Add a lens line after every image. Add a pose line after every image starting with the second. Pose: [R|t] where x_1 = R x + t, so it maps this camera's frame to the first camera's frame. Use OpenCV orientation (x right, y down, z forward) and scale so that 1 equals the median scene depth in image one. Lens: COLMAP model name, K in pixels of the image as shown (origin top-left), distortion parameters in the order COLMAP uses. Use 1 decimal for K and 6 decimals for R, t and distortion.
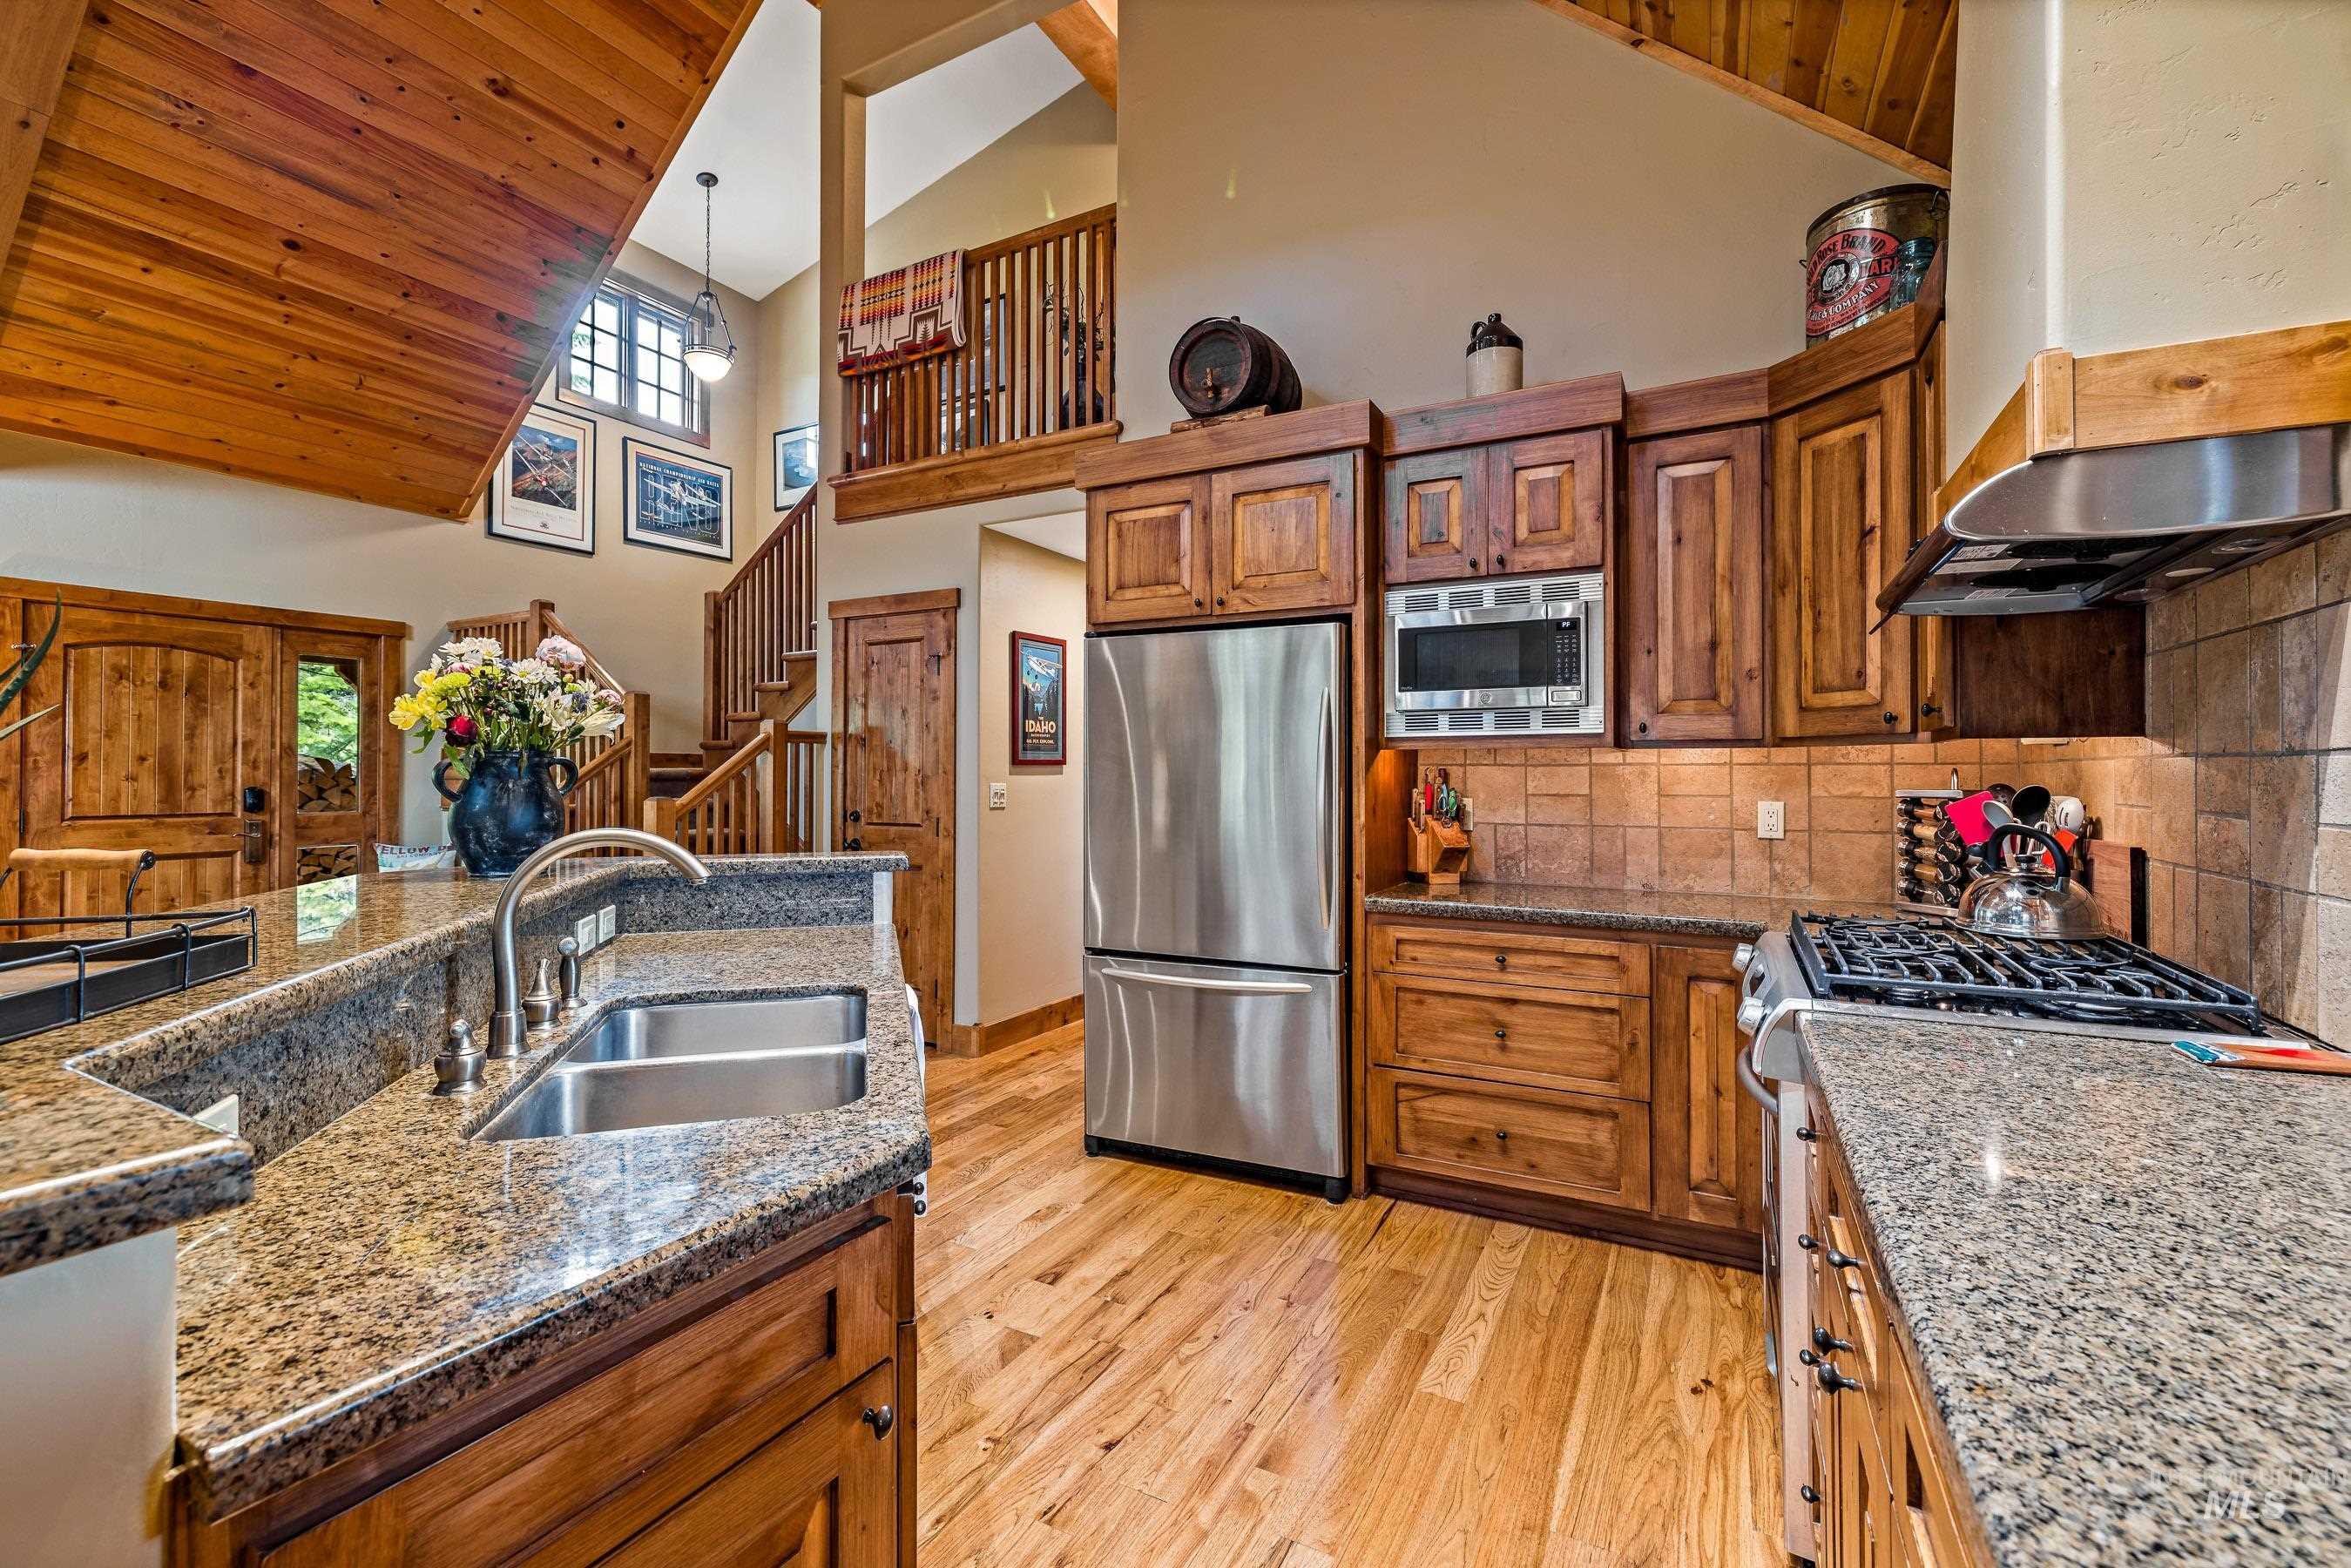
lens RADIAL K [[998.9, 0, 1164.3], [0, 998.9, 765.7], [0, 0, 1]] dist [-0.001791, 0.000382]
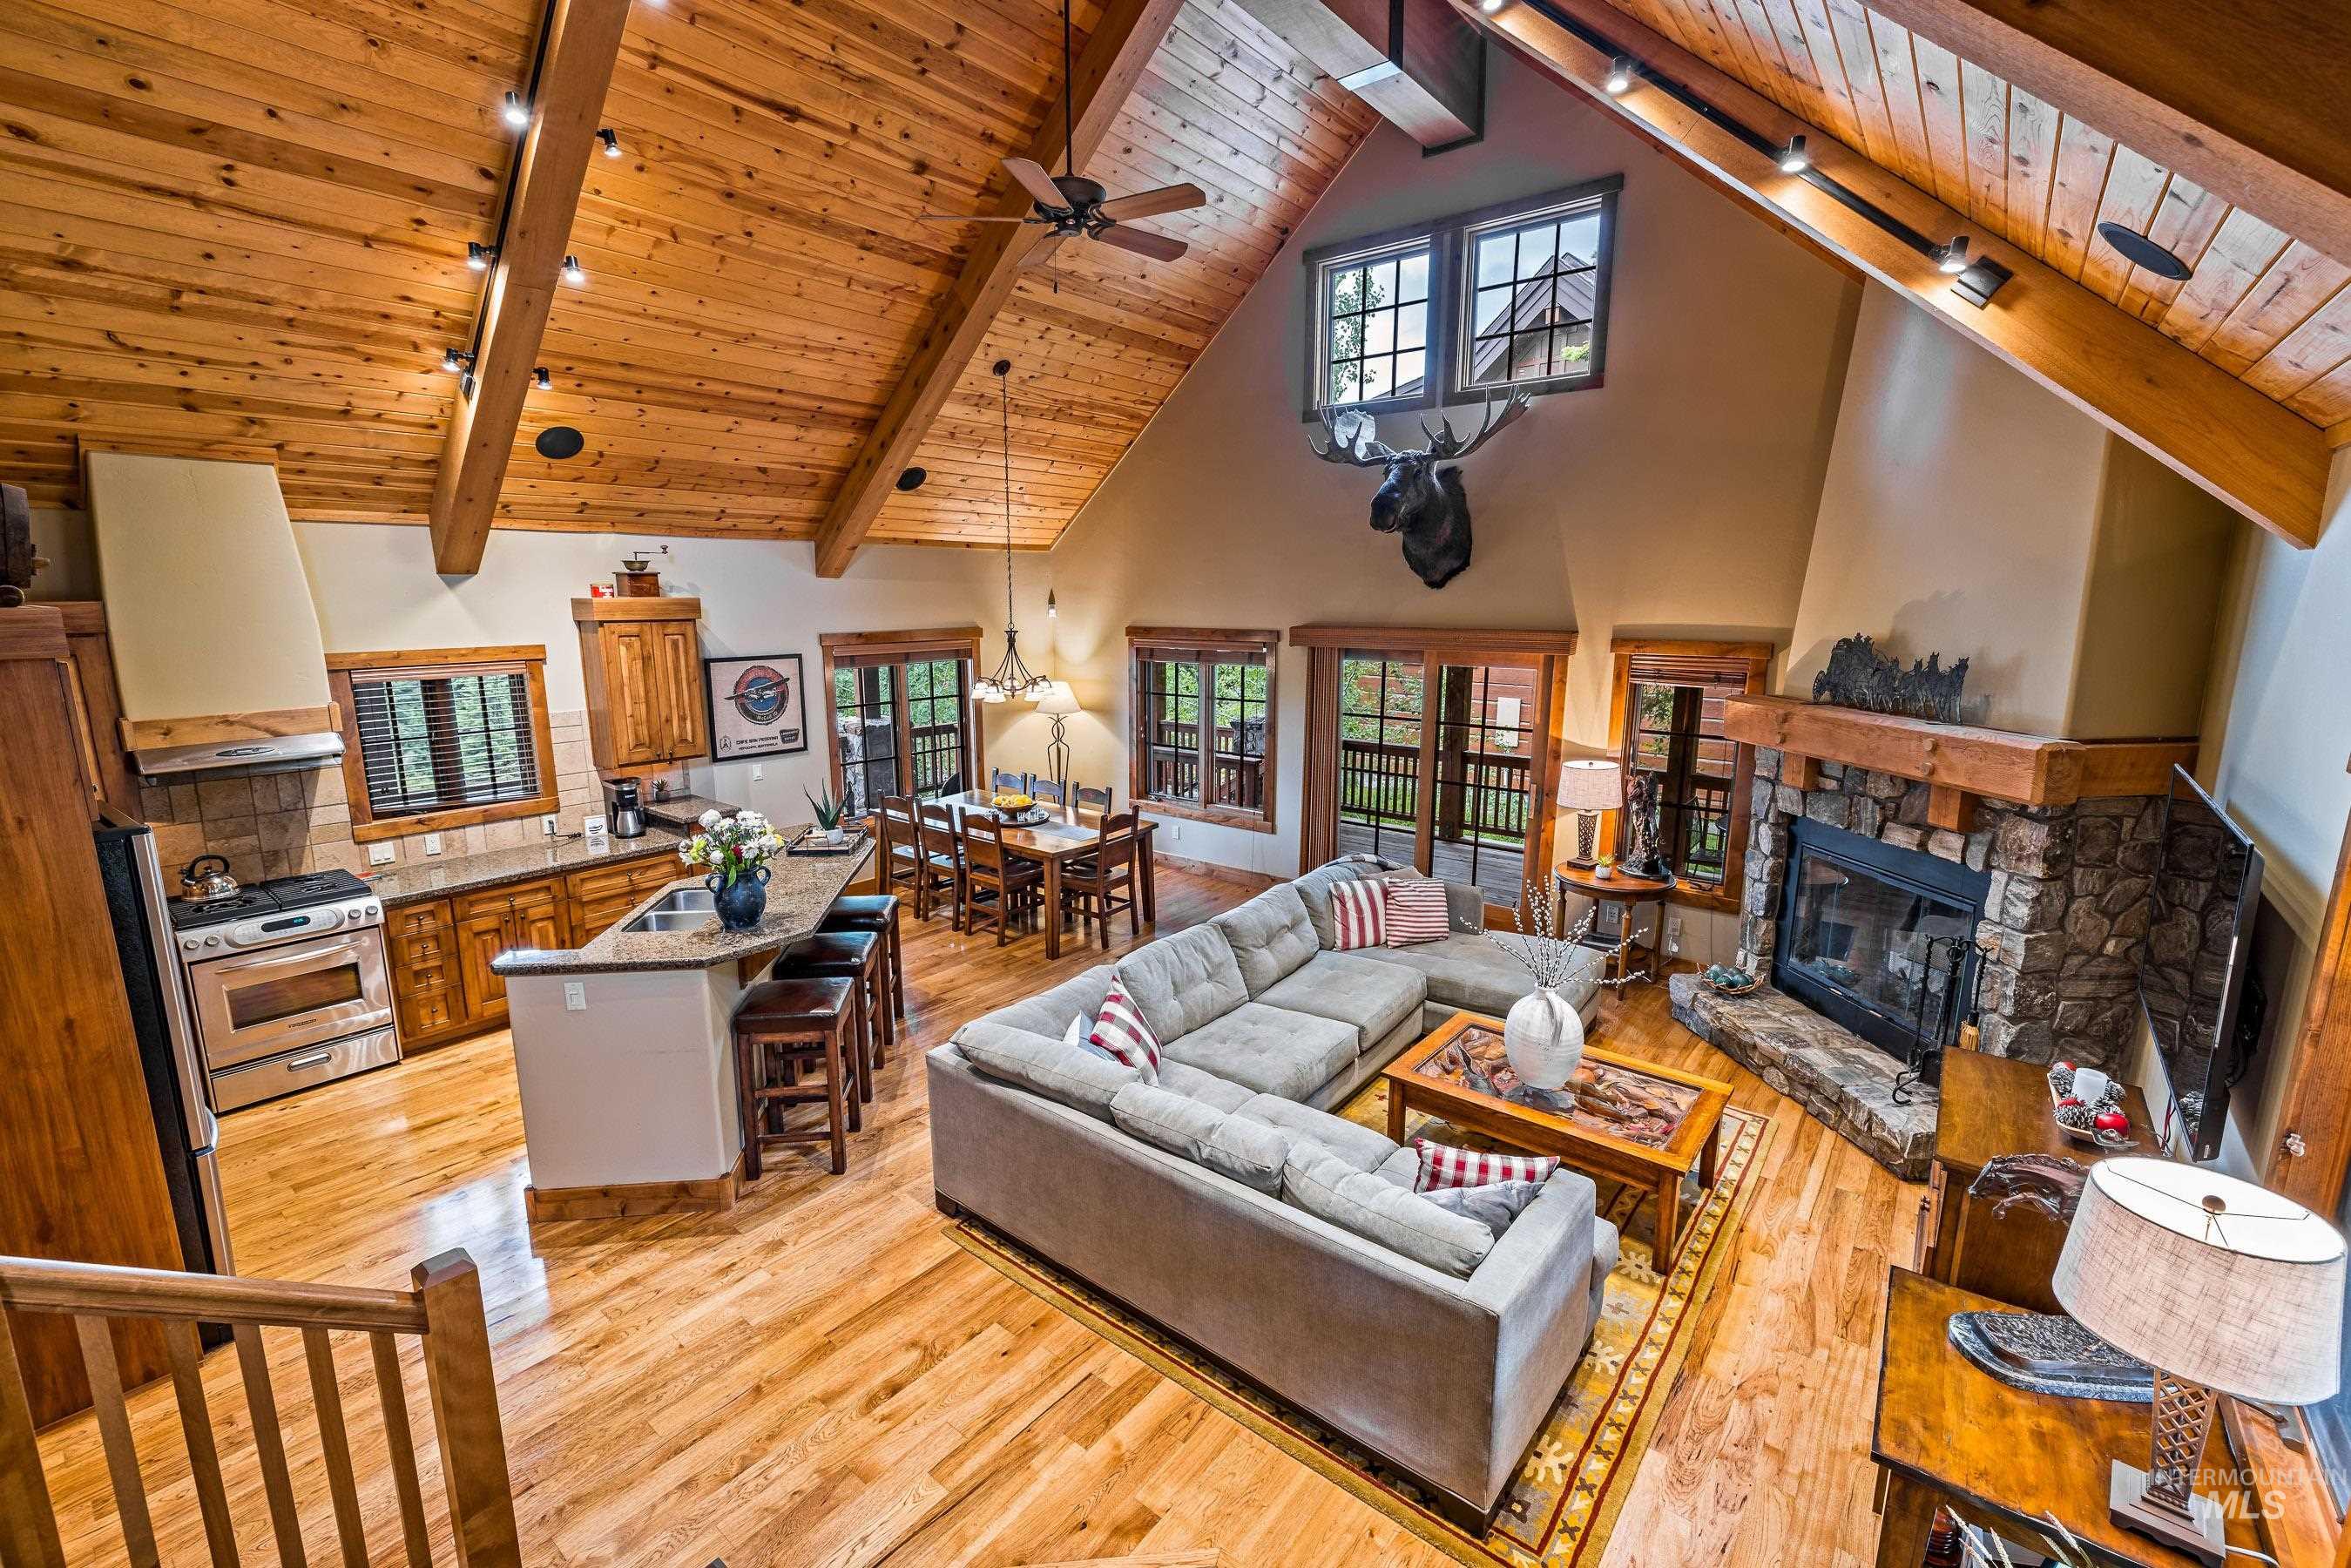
lens RADIAL K [[1006.9, 0, 1167.9], [0, 1006.9, 779.6], [0, 0, 1]] dist [0.001221, 0.000205]
pose [[-0.983095, -0.033744, 0.179957, -0.836963], [-0.000940, 0.983787, 0.179339, -0.246873], [-0.183091, 0.176139, -0.967188, 1.242704]]
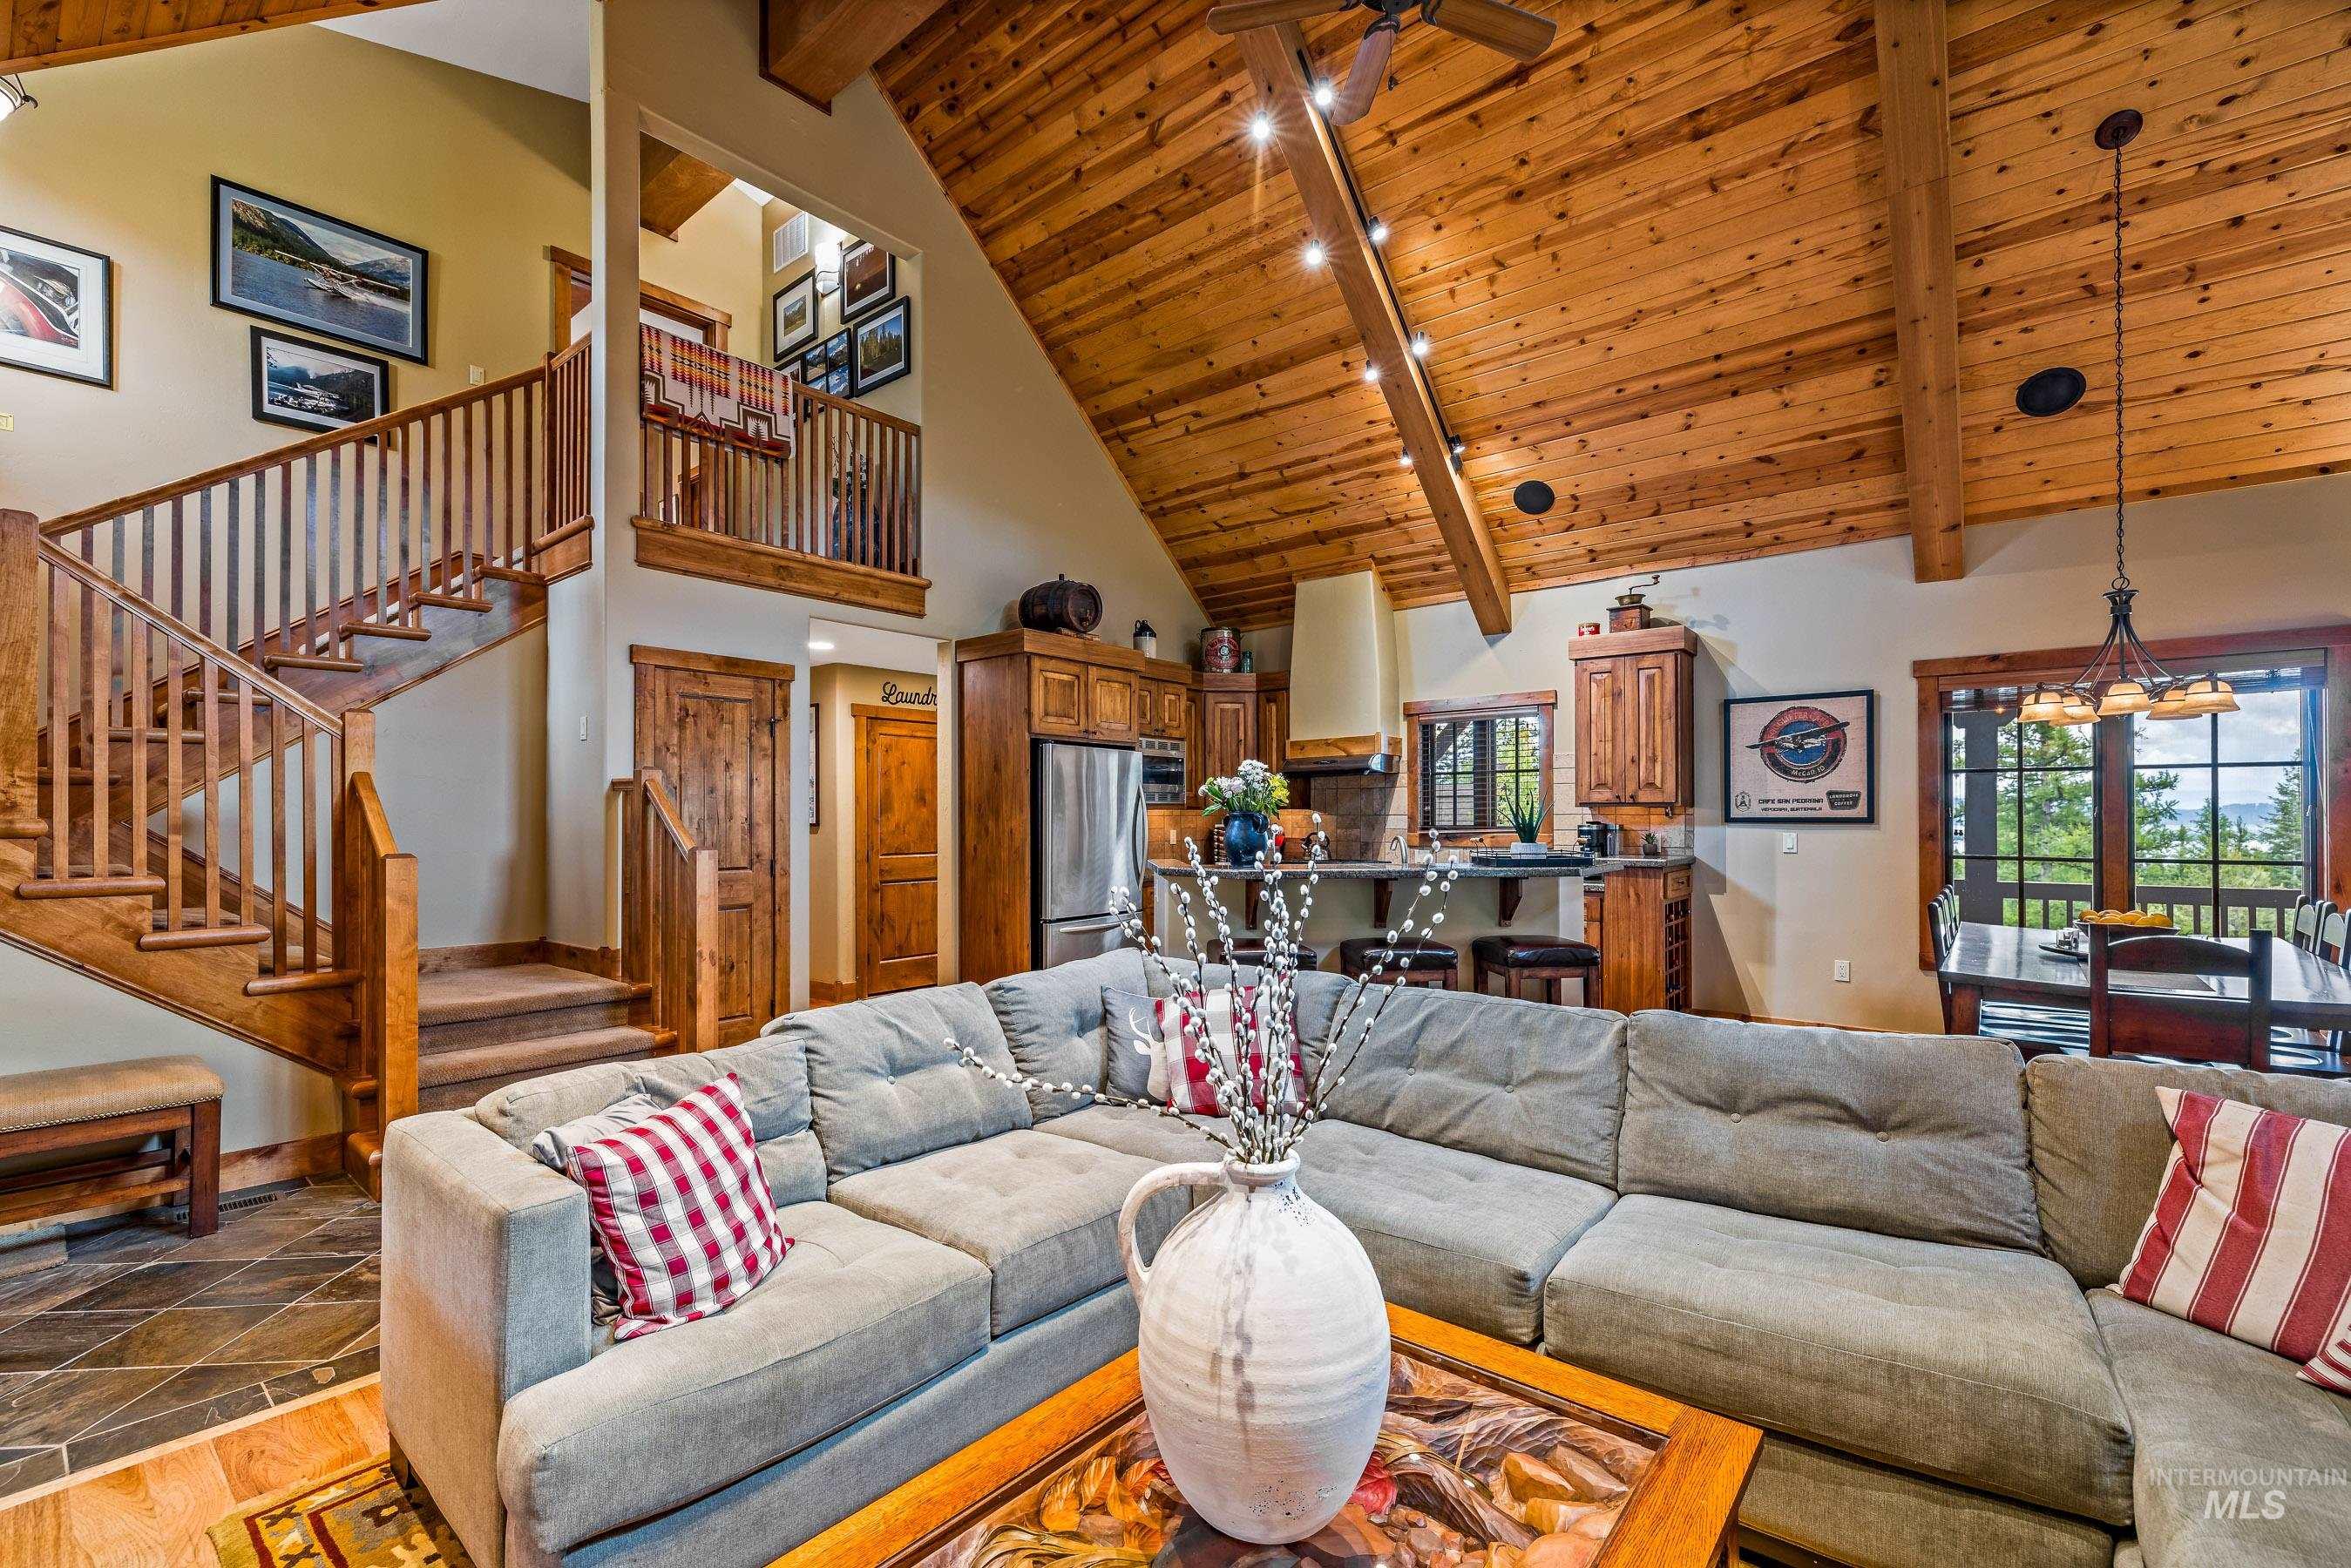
lens RADIAL K [[1004.1, 0, 1171.0], [0, 1004.1, 813.7], [0, 0, 1]] dist [0.001646, 0.000062]
pose [[0.194549, 0.003857, 0.980885, -1.286053], [-0.004748, 0.999984, -0.002990, 0.000310], [-0.980881, -0.004076, 0.194564, 0.326425]]
